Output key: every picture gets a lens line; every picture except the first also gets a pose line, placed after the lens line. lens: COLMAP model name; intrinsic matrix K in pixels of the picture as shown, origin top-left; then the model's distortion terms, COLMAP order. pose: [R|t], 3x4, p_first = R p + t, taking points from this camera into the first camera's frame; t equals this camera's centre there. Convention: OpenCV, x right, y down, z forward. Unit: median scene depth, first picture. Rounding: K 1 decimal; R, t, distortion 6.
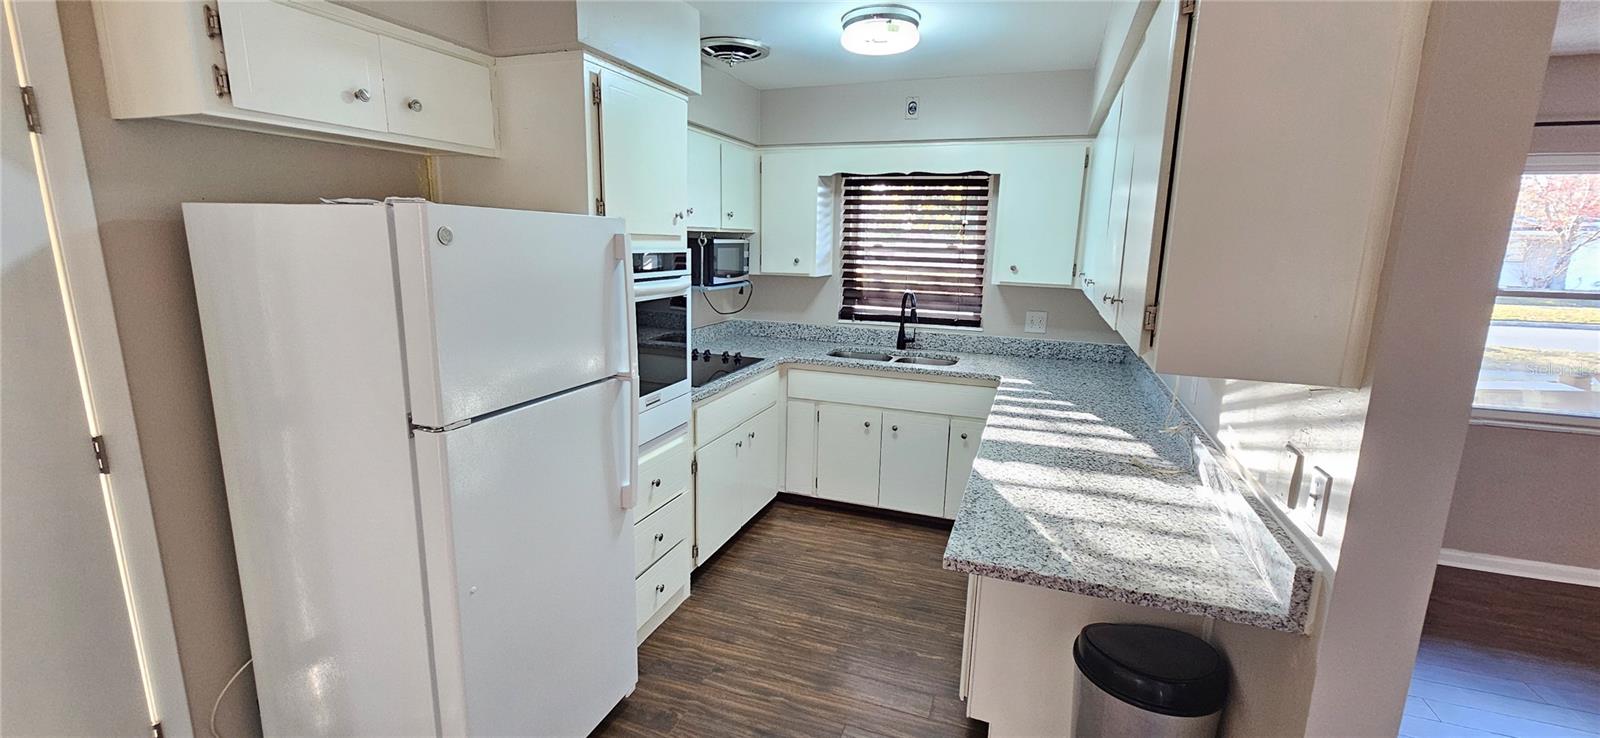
lens RADIAL K [[659.0, 0, 801.8], [0, 659.0, 366.3], [0, 0, 1]] dist [0.002831, -0.000025]
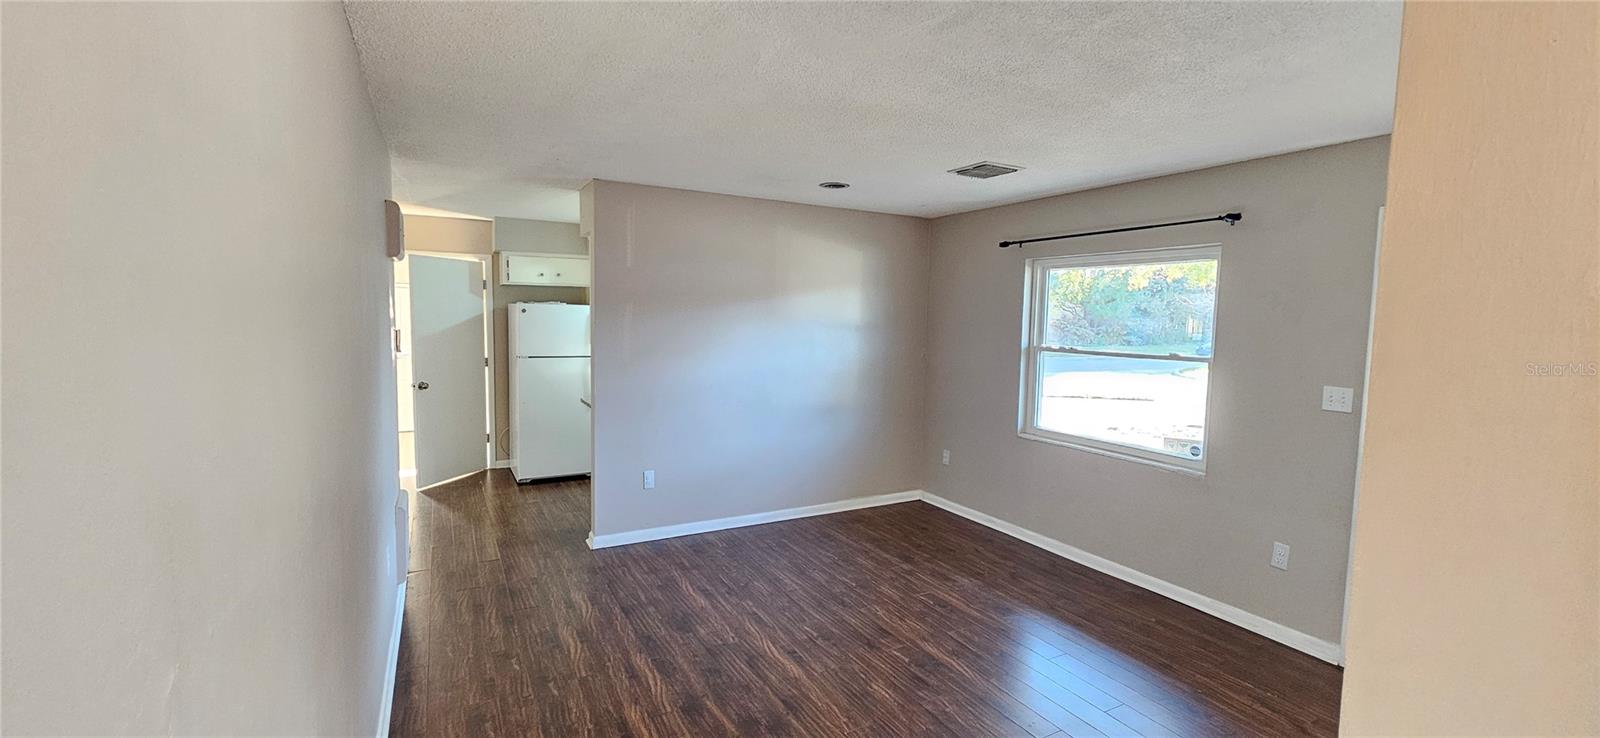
lens RADIAL K [[659.0, 0, 806.9], [0, 659.0, 367.5], [0, 0, 1]] dist [0.002831, -0.000025]
pose [[0.752534, 0.047056, -0.656870, 3.206554], [-0.135139, 0.987251, -0.084096, 0.241895], [0.644538, 0.152054, 0.749300, -0.830492]]
